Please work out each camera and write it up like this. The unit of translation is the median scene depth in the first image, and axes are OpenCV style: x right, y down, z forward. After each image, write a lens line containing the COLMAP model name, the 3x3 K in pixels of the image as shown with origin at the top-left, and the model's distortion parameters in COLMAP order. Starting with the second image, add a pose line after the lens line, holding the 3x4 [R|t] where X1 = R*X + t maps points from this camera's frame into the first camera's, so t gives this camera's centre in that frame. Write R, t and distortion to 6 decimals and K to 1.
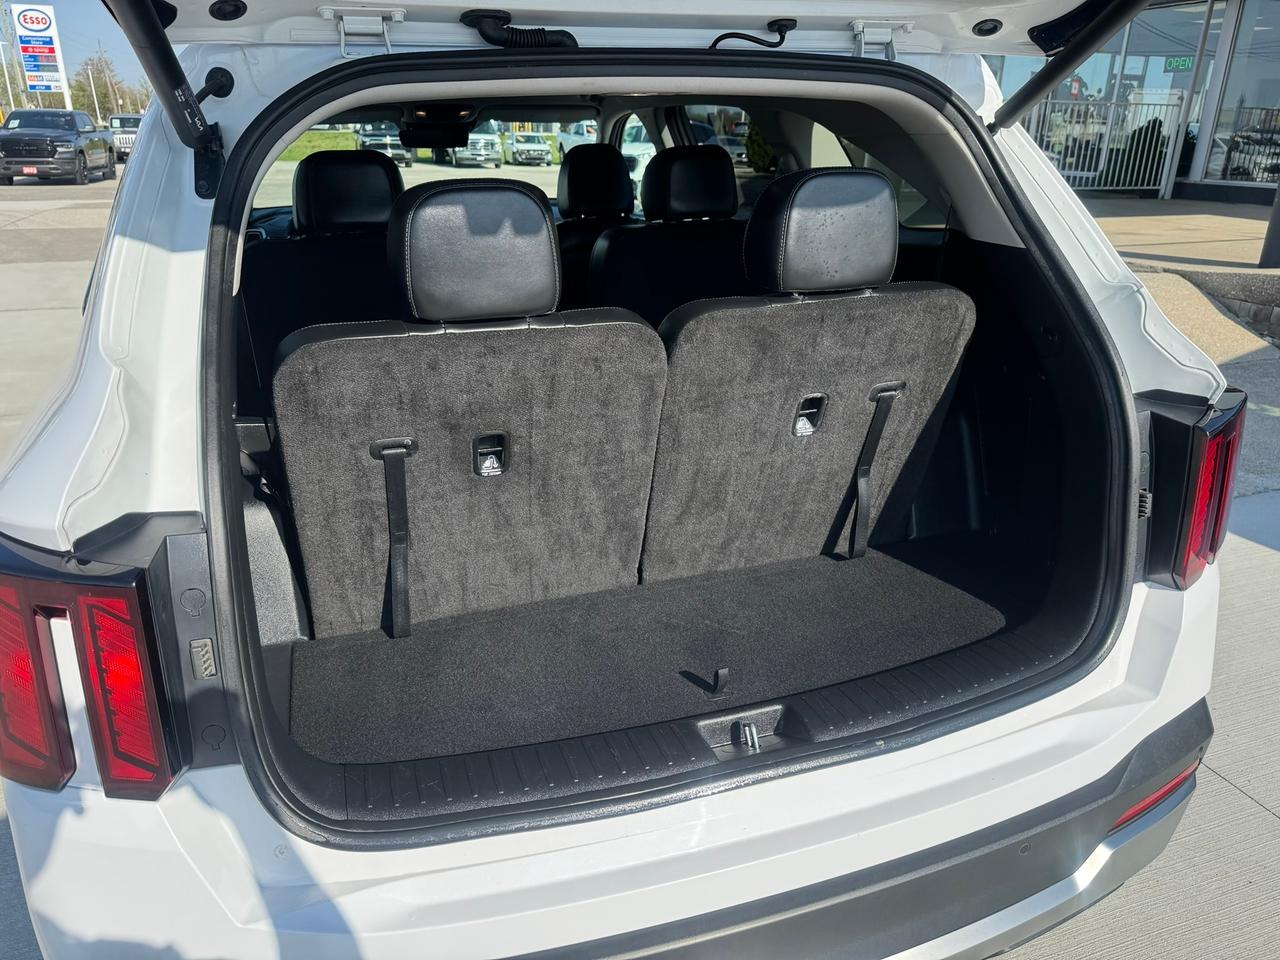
lens RADIAL K [[911.5, 0, 639.7], [0, 911.5, 503.5], [0, 0, 1]] dist [-0.006822, -0.005441]
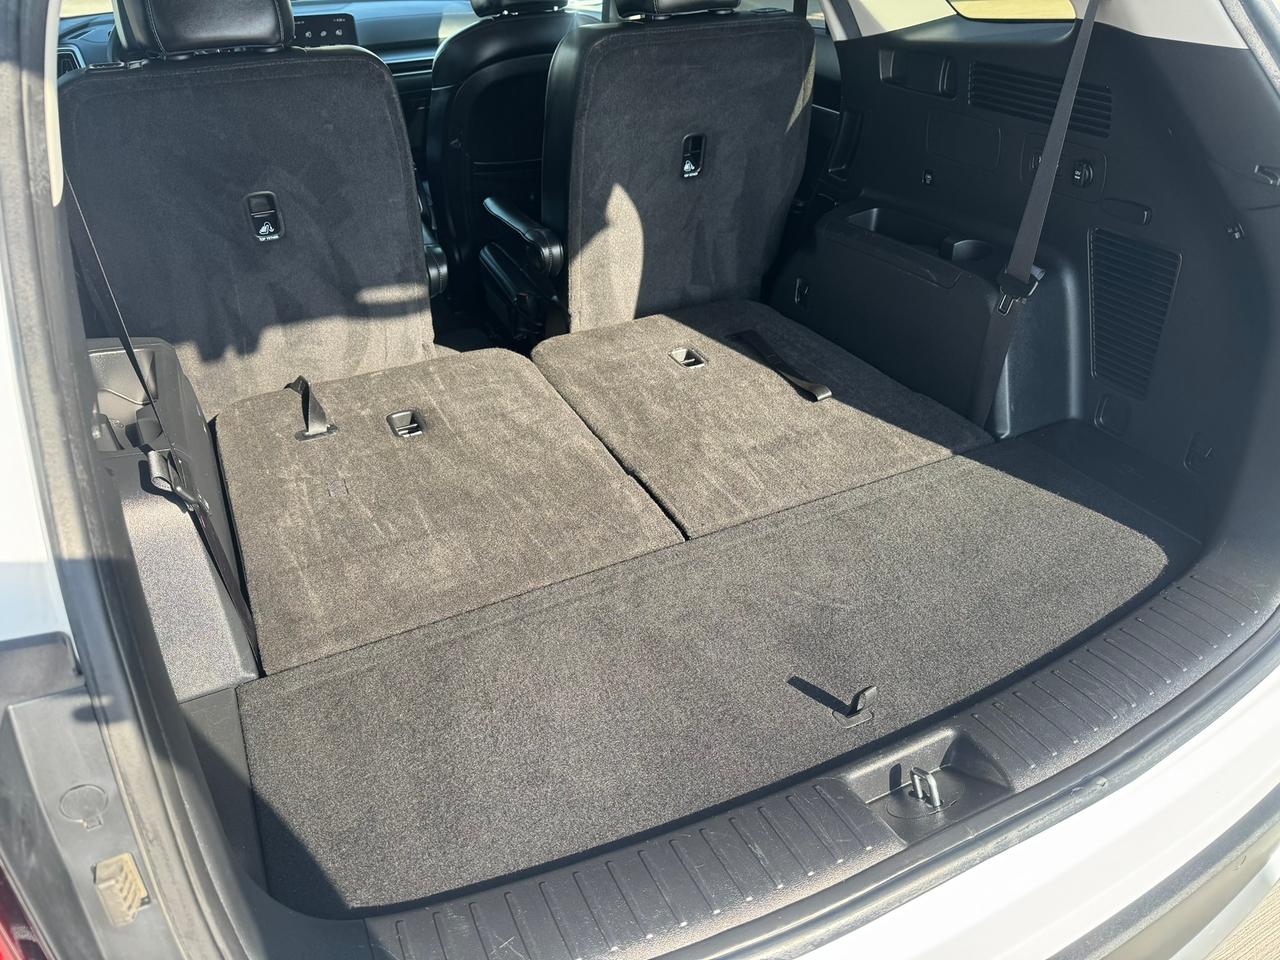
lens RADIAL K [[911.5, 0, 639.7], [0, 911.5, 503.5], [0, 0, 1]] dist [-0.006822, -0.005441]
pose [[0.990493, -0.089133, 0.104777, -0.135873], [0.066841, 0.977566, 0.199742, -0.108290], [-0.120231, -0.190840, 0.974230, 0.311269]]
